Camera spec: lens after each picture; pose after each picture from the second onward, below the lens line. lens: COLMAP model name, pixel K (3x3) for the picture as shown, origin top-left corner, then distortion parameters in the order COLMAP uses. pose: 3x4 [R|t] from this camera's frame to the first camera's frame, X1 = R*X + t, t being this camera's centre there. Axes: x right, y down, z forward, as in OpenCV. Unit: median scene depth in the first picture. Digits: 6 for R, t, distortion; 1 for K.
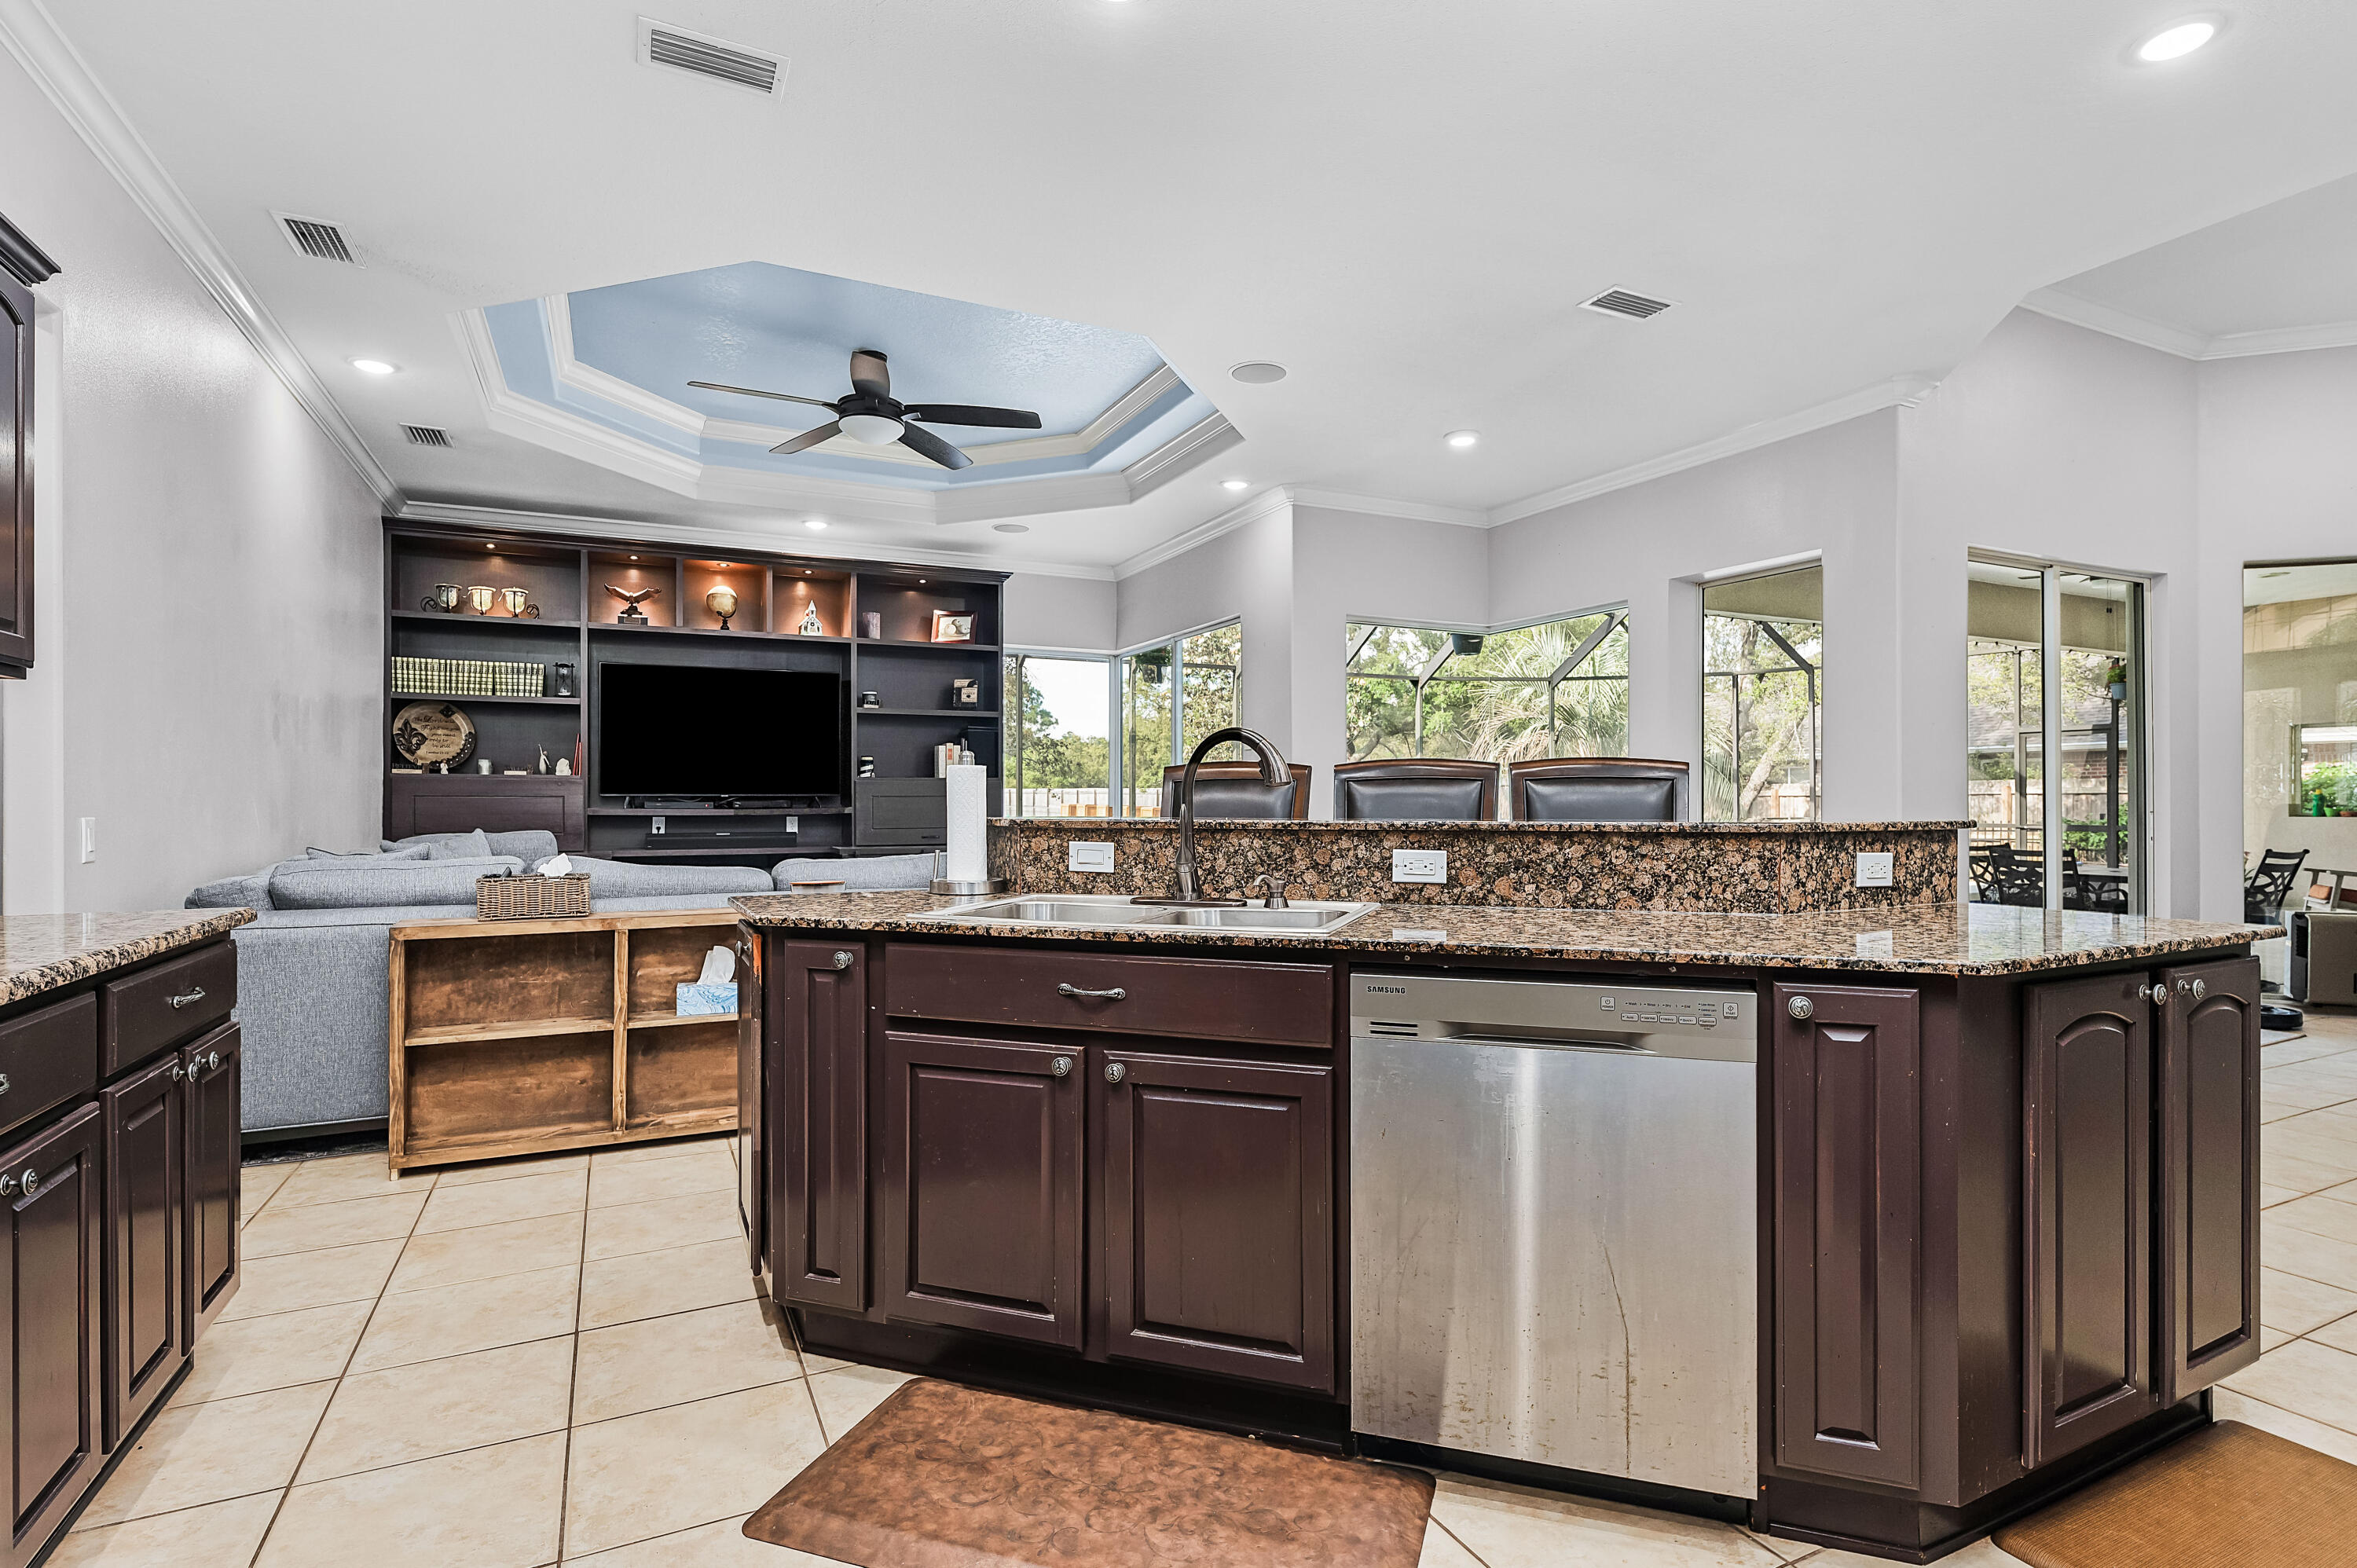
lens RADIAL K [[1146.0, 0, 1181.4], [0, 1146.0, 796.1], [0, 0, 1]] dist [0.001380, -0.000147]
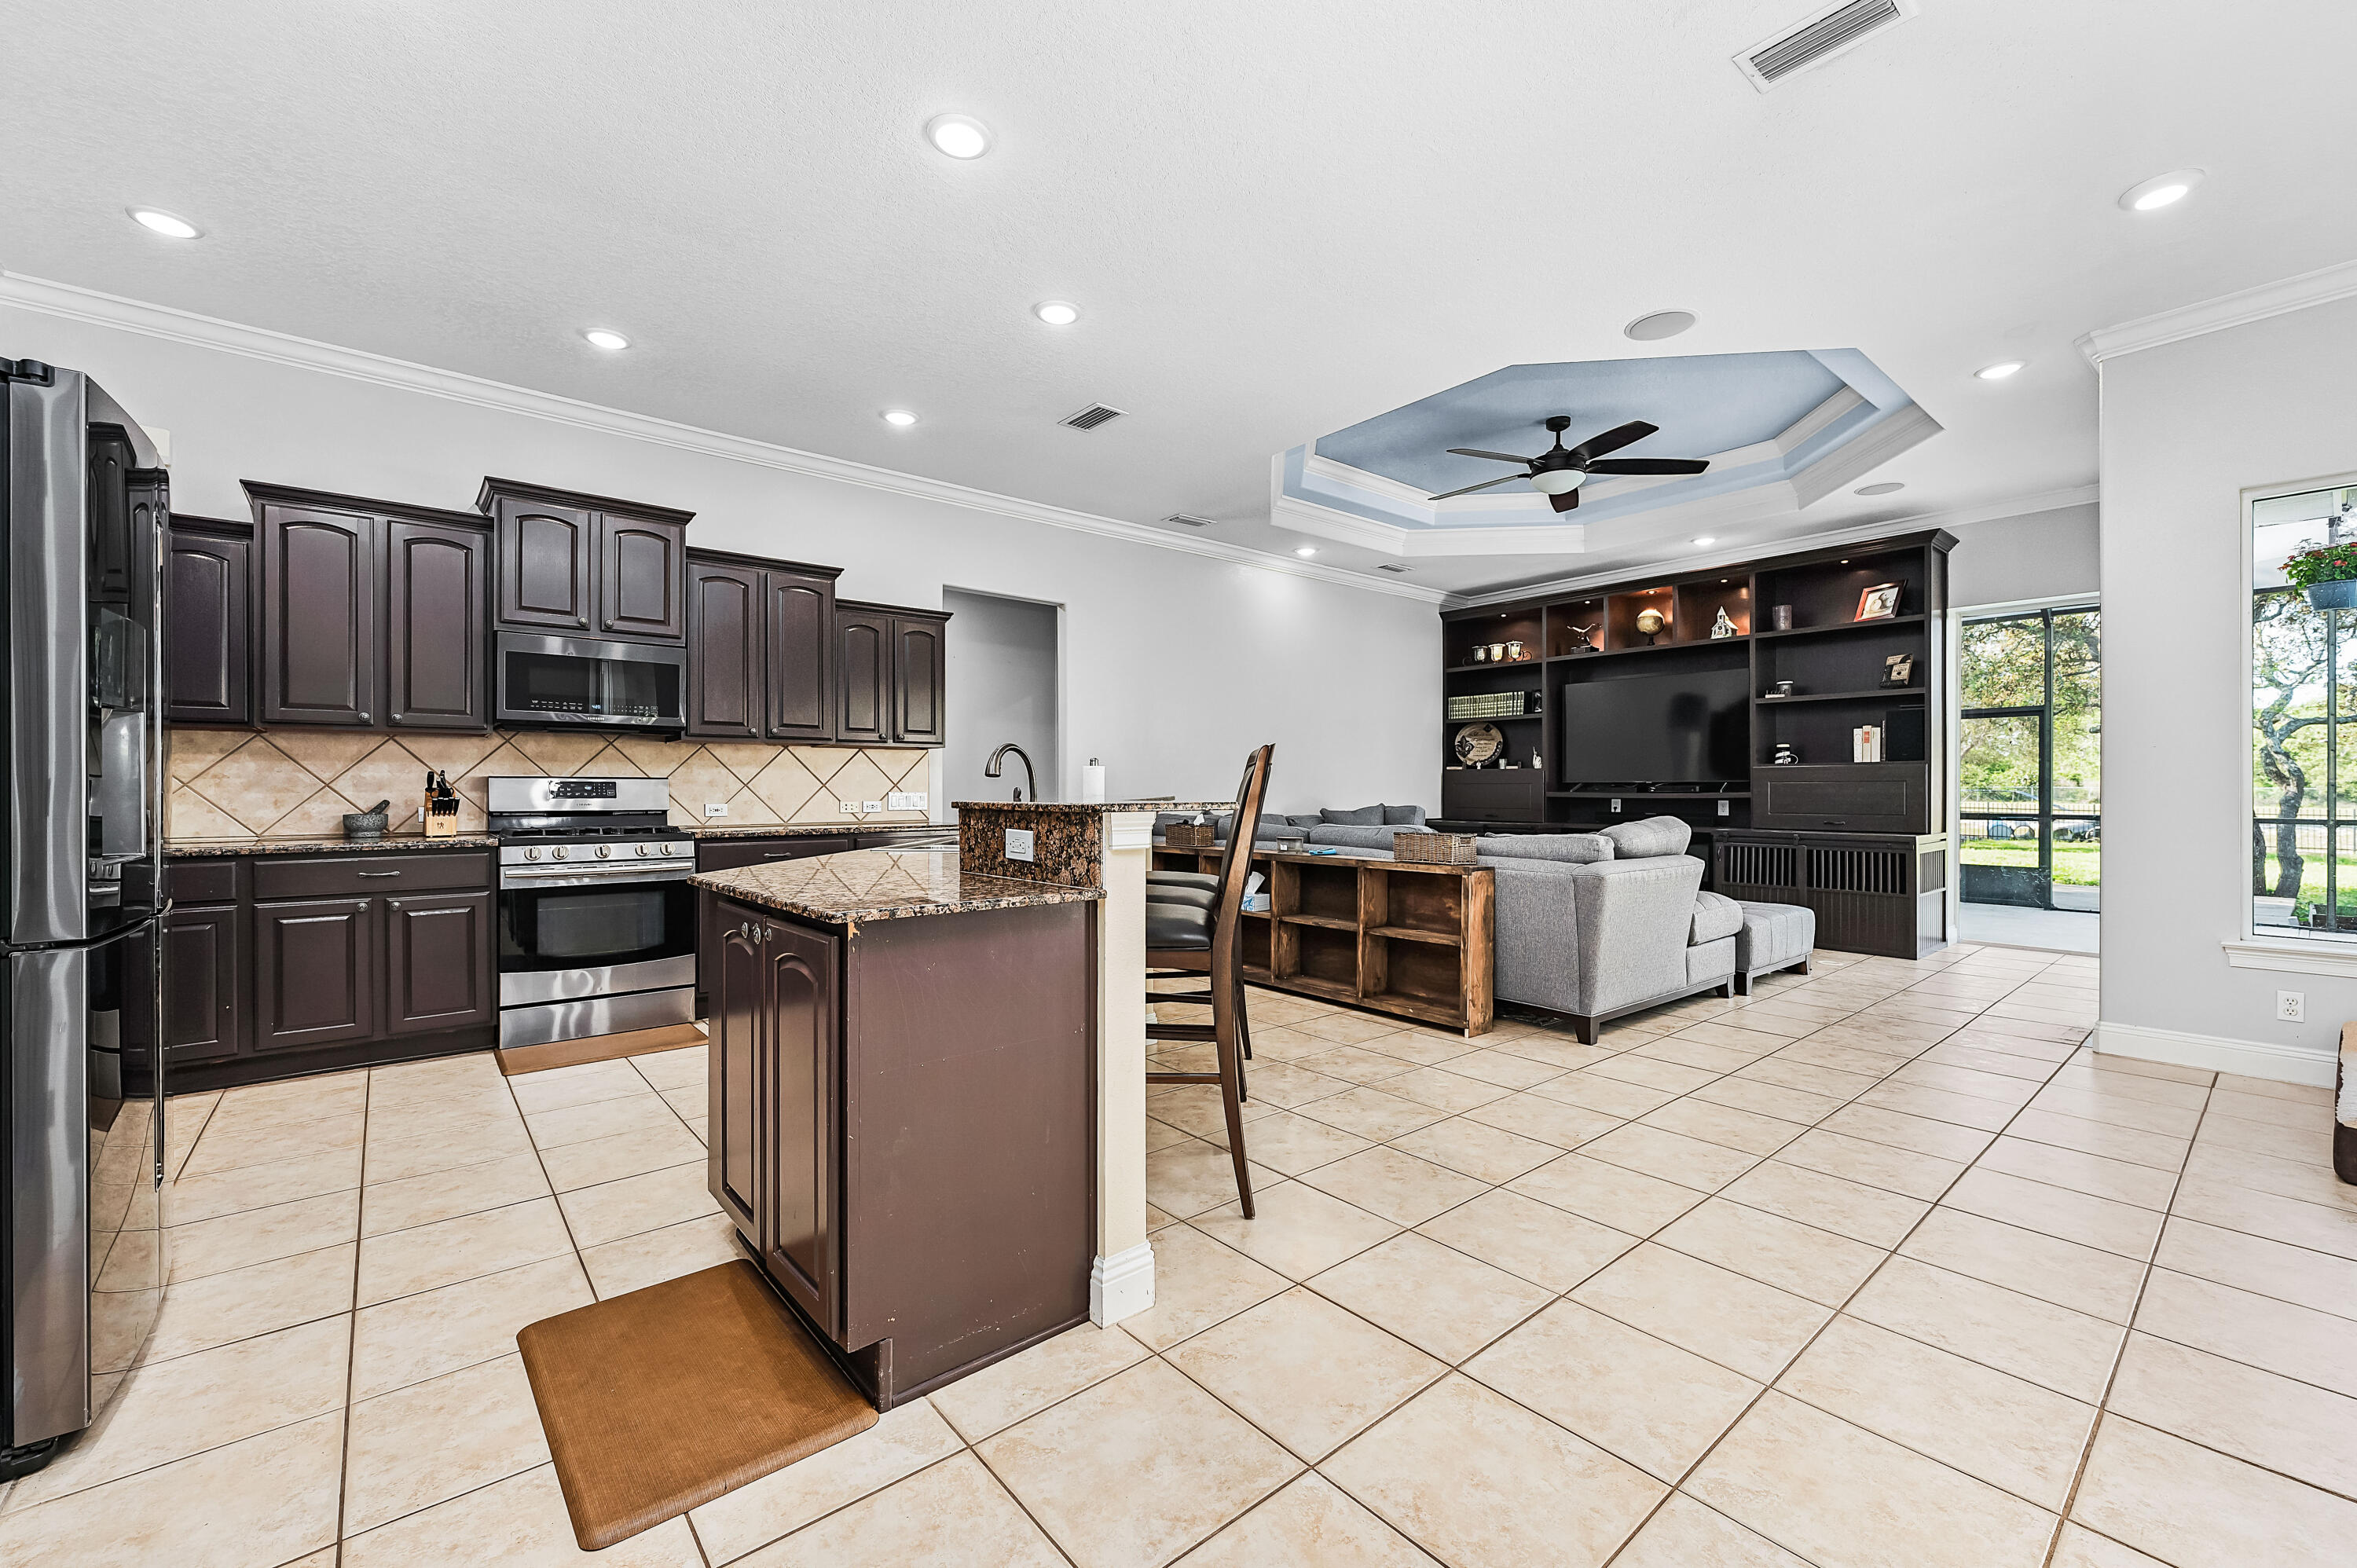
lens RADIAL K [[949.2, 0, 1182.6], [0, 949.2, 790.0], [0, 0, 1]] dist [0.000677, -0.000068]
pose [[0.233931, 0.002160, -0.972251, 0.525560], [0.004028, 0.999987, 0.003191, 0.002766], [0.972245, -0.004663, 0.233919, 0.319961]]
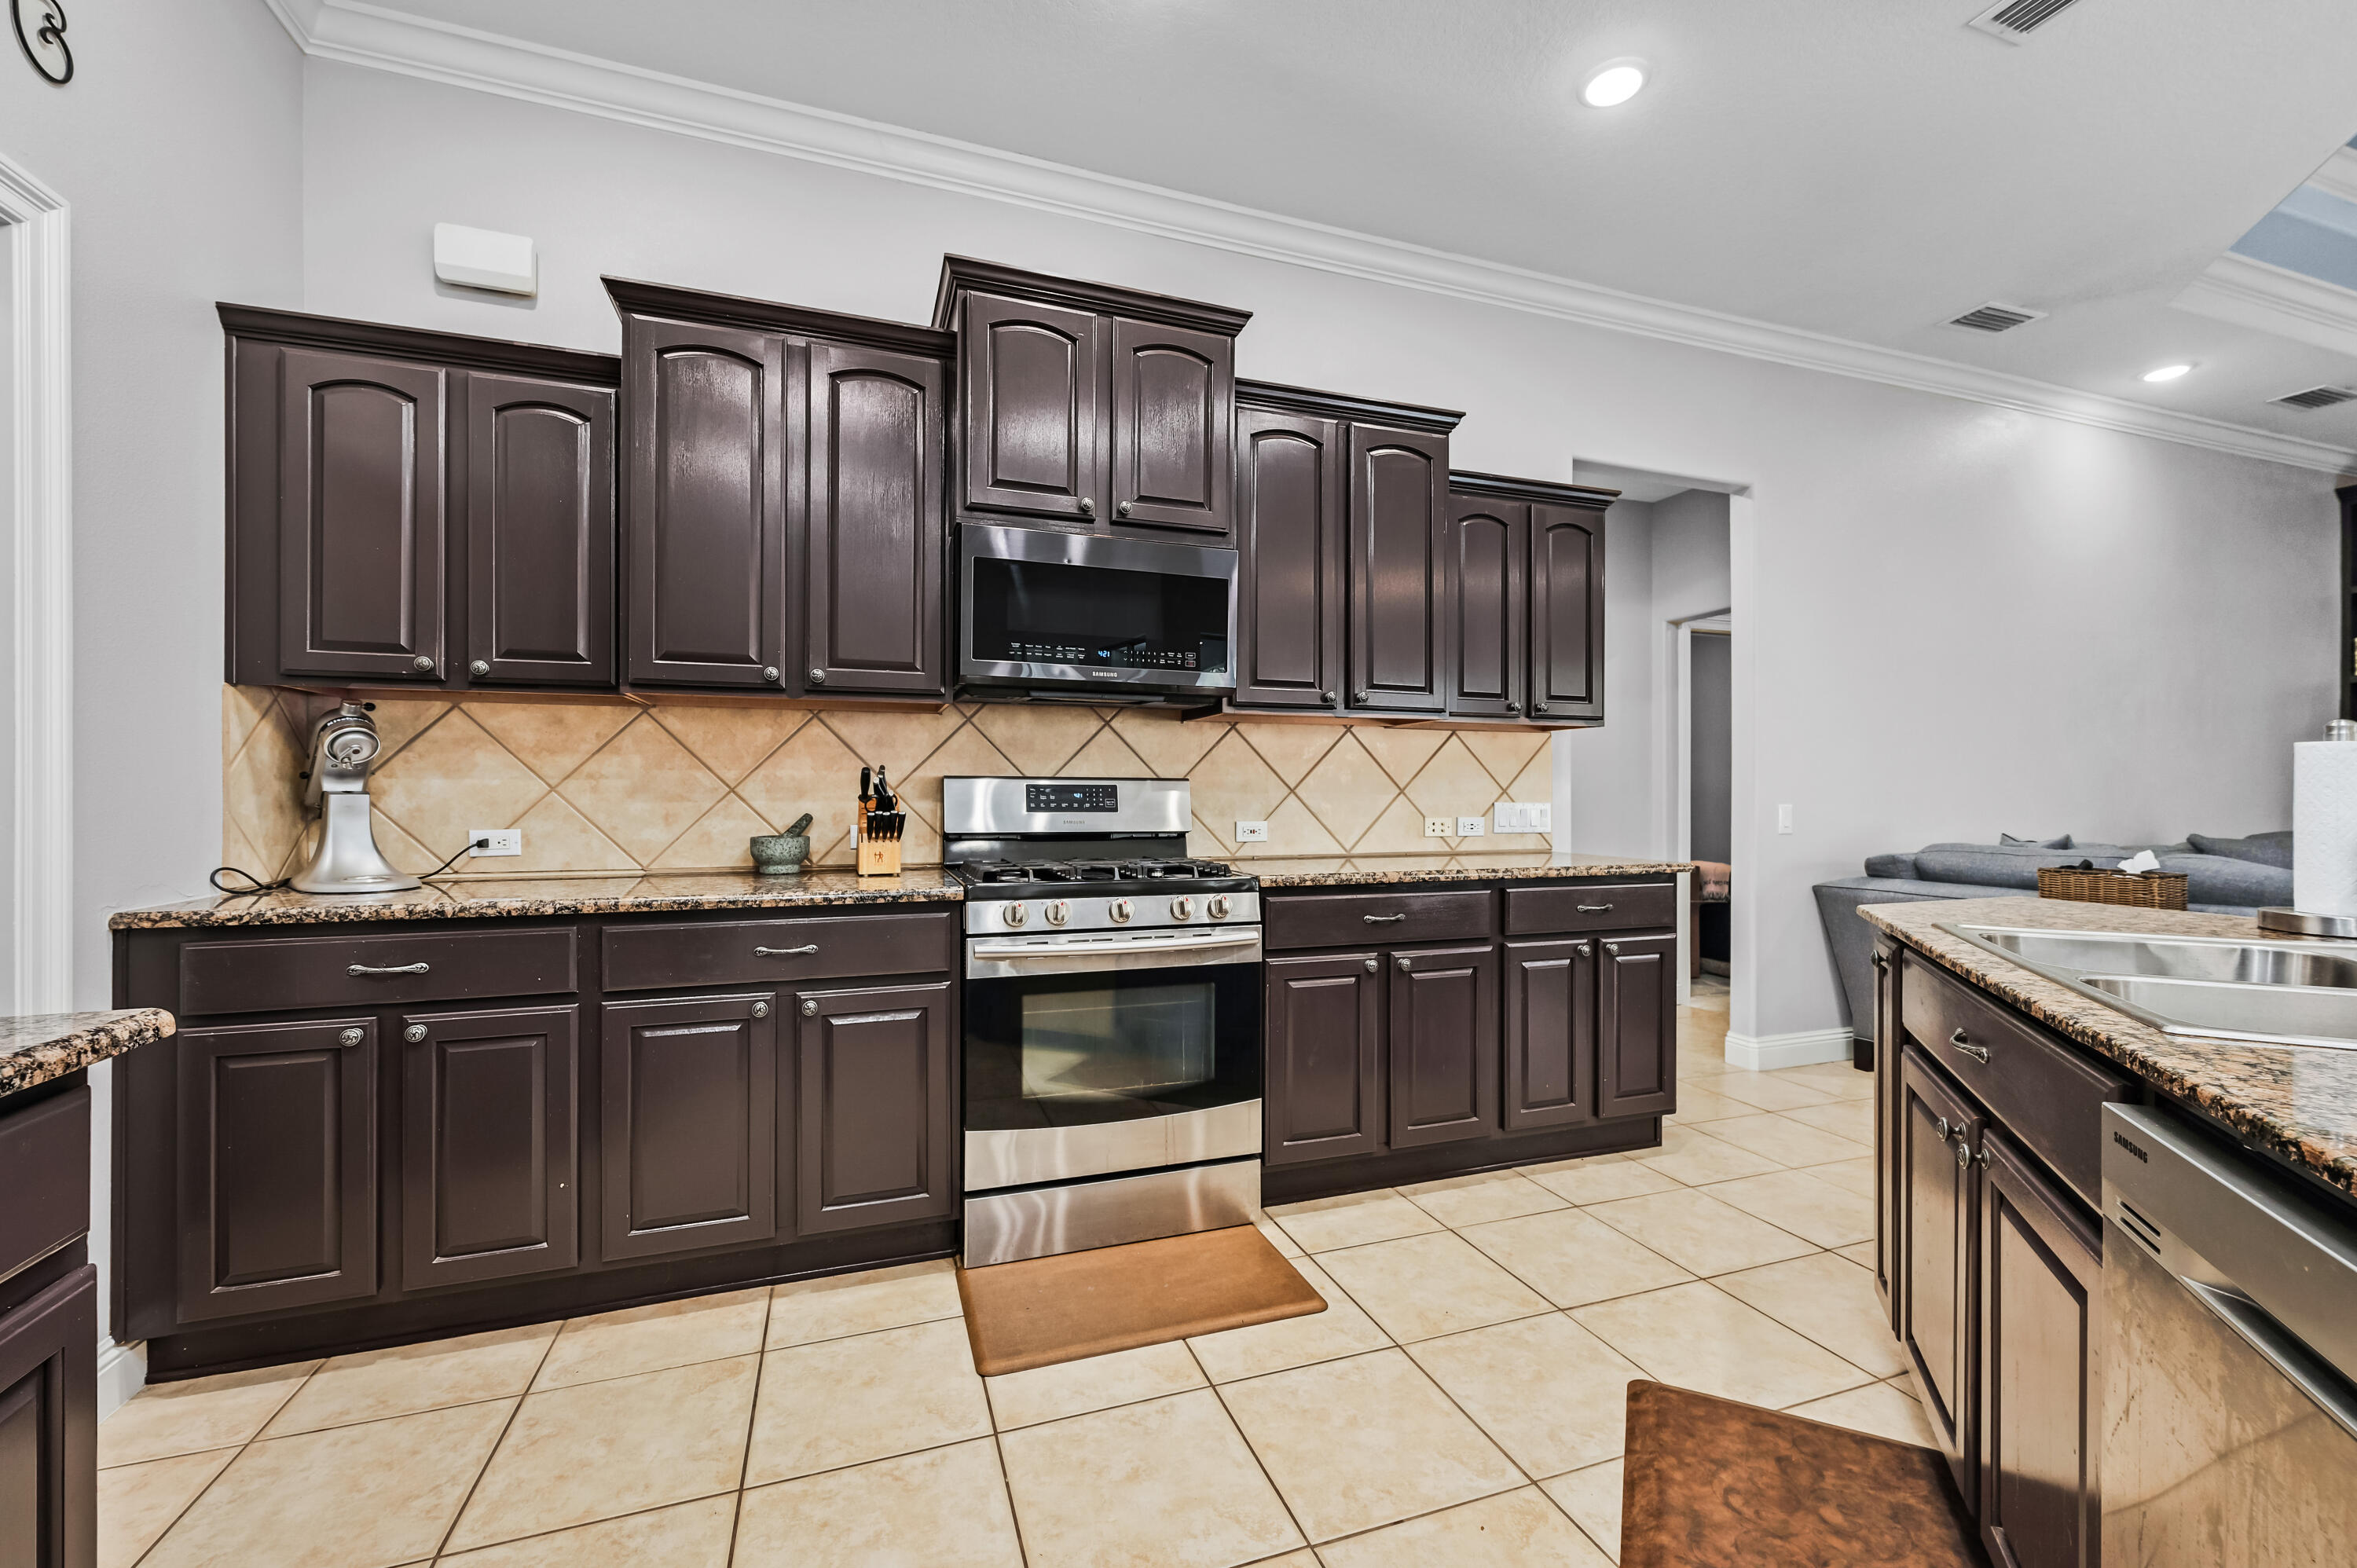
lens RADIAL K [[949.2, 0, 1182.6], [0, 949.2, 790.0], [0, 0, 1]] dist [0.000677, -0.000068]
pose [[-0.122554, -0.003875, -0.992454, 0.179467], [0.001121, 0.999991, -0.004043, 0.001179], [0.992461, -0.001608, -0.122548, 0.164489]]
